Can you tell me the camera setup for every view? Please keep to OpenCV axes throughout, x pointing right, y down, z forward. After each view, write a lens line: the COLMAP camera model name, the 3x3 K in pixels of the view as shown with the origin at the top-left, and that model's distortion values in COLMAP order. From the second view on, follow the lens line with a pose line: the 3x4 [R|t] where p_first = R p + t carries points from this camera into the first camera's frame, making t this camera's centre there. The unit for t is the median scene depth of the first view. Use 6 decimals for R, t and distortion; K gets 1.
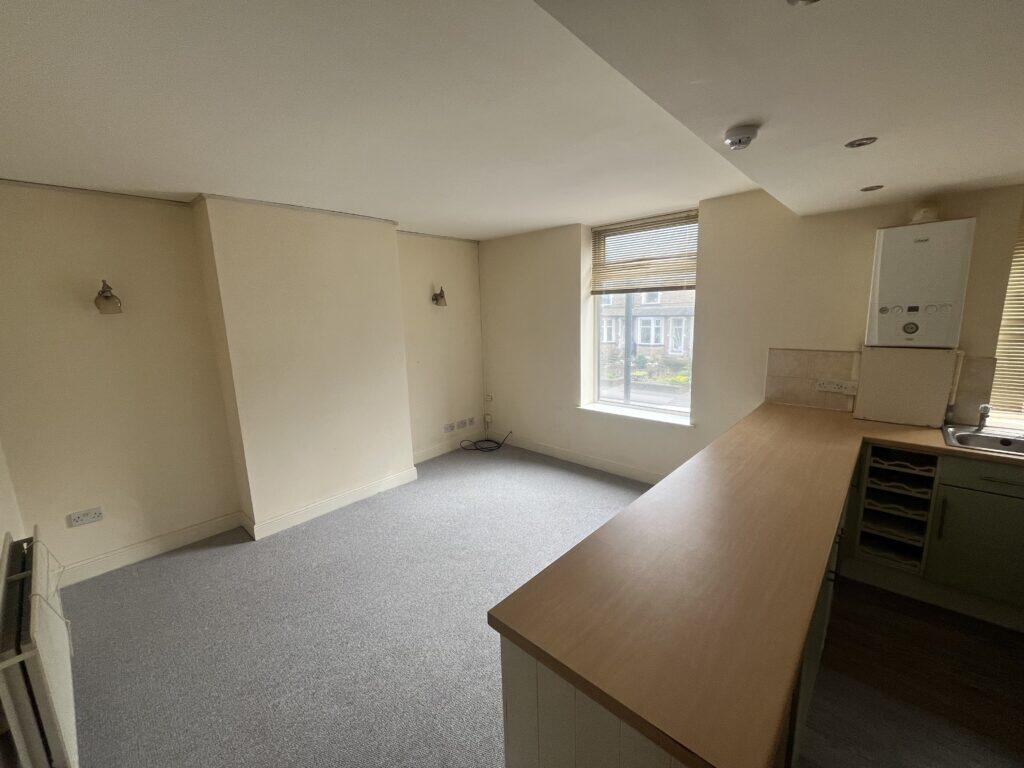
lens RADIAL K [[412.4, 0, 512.2], [0, 412.4, 383.4], [0, 0, 1]] dist [-0.001406, 0.000472]
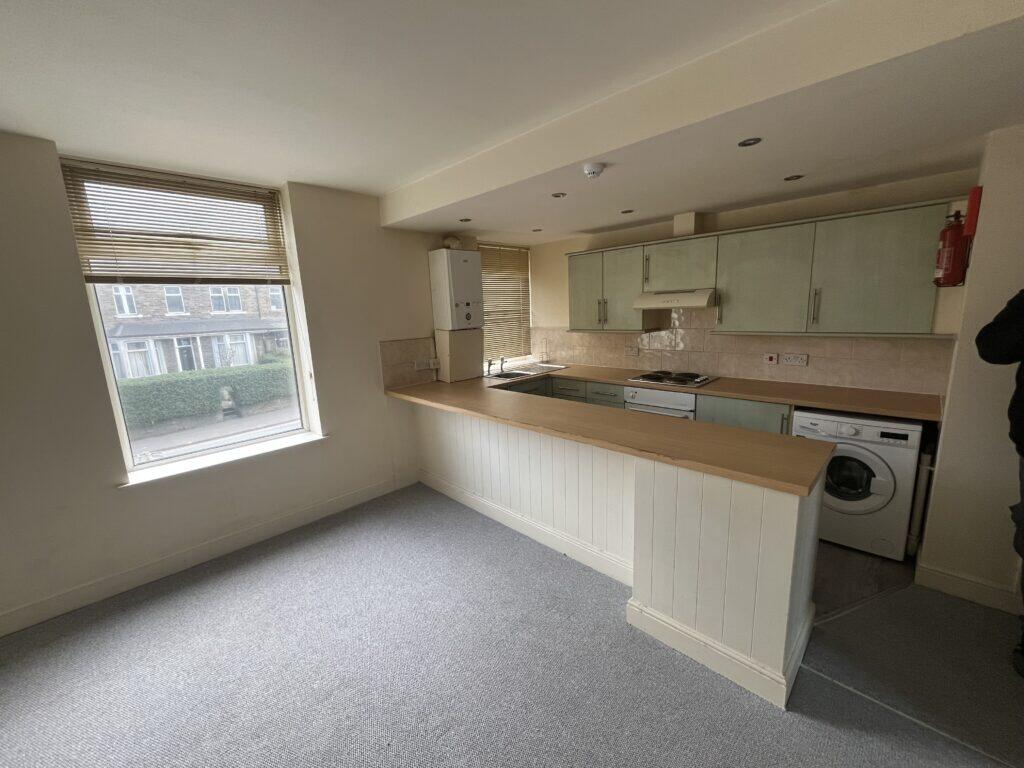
lens RADIAL K [[412.4, 0, 512.0], [0, 412.4, 386.0], [0, 0, 1]] dist [-0.001406, 0.000472]
pose [[0.049886, -0.157081, 0.986325, -0.608662], [0.215236, 0.966041, 0.142965, -0.067145], [-0.975287, 0.205161, 0.082002, 0.759068]]
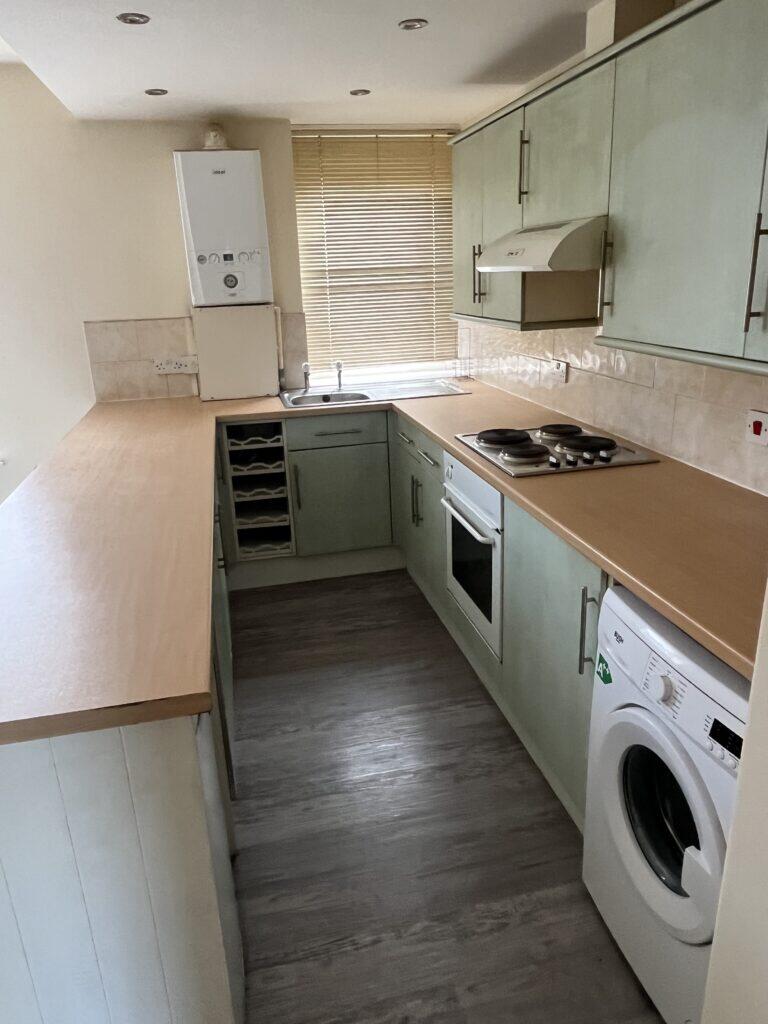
lens RADIAL K [[708.8, 0, 385.7], [0, 708.8, 518.2], [0, 0, 1]] dist [-0.006916, -0.007050]
pose [[0.568211, -0.263964, 0.779397, -0.111083], [0.162899, 0.964492, 0.207892, 0.084454], [-0.806598, 0.008836, 0.591034, -0.108932]]
